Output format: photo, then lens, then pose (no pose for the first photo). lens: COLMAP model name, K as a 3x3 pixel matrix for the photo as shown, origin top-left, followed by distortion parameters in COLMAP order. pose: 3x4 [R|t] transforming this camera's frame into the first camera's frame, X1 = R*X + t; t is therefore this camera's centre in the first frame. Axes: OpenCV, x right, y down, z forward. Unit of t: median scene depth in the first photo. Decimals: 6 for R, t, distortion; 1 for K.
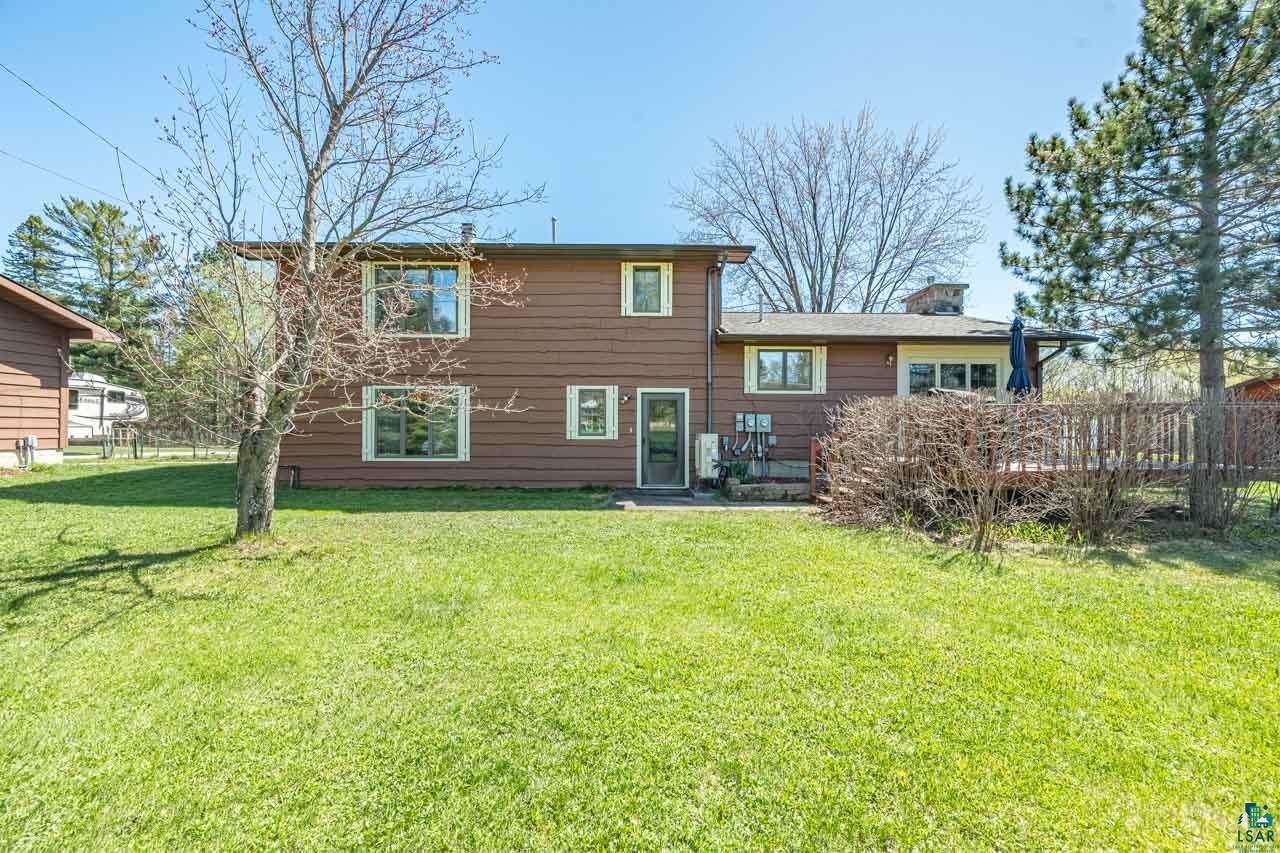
lens RADIAL K [[498.3, 0, 640.0], [0, 498.3, 424.3], [0, 0, 1]] dist [-0.001805, -0.000377]
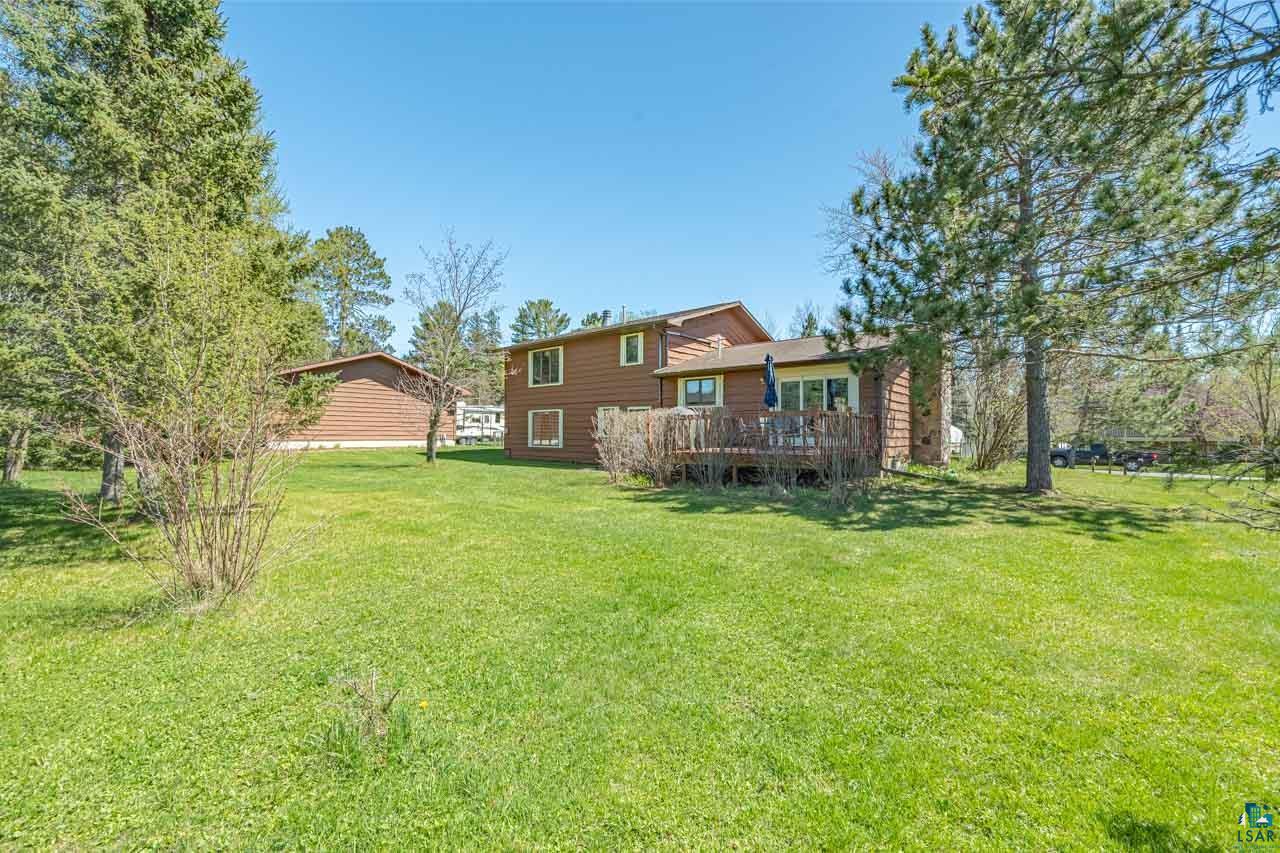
lens RADIAL K [[498.3, 0, 640.0], [0, 498.3, 424.3], [0, 0, 1]] dist [-0.001805, -0.000377]
pose [[0.756588, -0.012939, -0.653764, 1.148924], [0.007096, 0.999908, -0.011578, 0.006138], [0.653854, 0.004120, 0.756610, -0.274715]]
